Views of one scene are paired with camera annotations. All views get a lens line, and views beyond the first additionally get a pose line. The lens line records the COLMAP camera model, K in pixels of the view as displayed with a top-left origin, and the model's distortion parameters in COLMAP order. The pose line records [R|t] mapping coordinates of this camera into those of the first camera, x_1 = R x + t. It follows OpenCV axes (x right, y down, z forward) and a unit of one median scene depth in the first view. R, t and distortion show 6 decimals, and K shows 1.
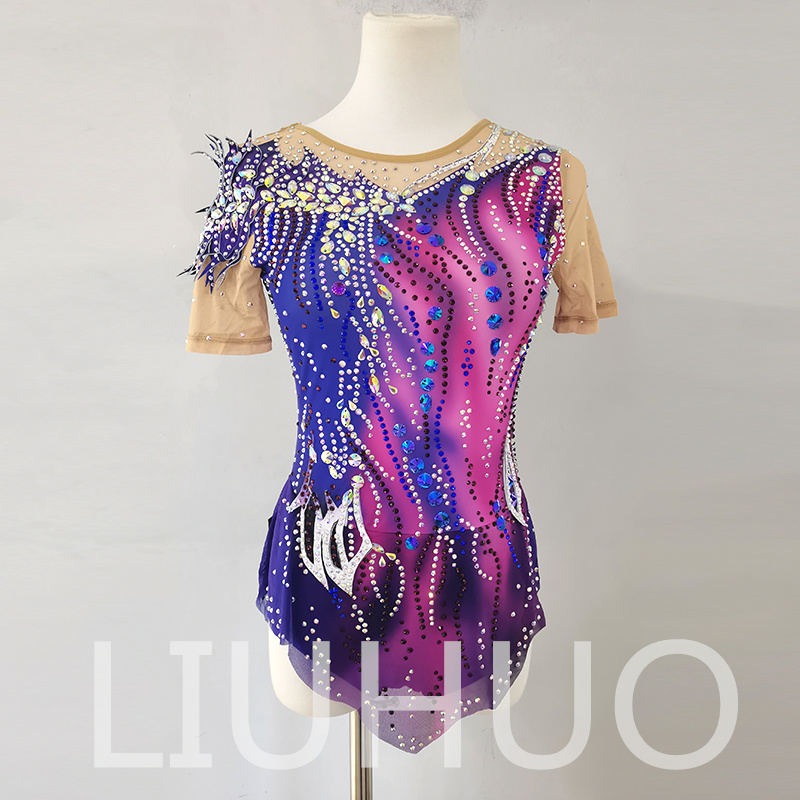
lens RADIAL K [[804.7, 0, 398.8], [0, 804.7, 400.5], [0, 0, 1]] dist [0.009162, -0.001666]
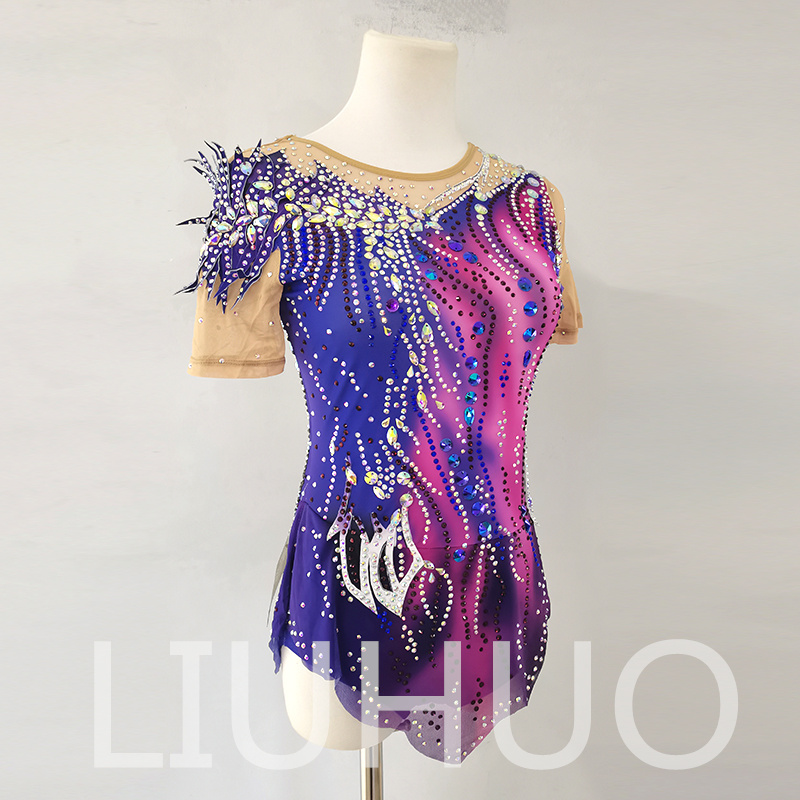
lens RADIAL K [[804.7, 0, 398.8], [0, 804.7, 400.5], [0, 0, 1]] dist [0.009162, -0.001666]
pose [[0.932750, -0.054789, 0.356336, -0.402754], [0.062778, 0.997968, -0.010884, -0.010790], [-0.355016, 0.032523, 0.934294, 0.074987]]
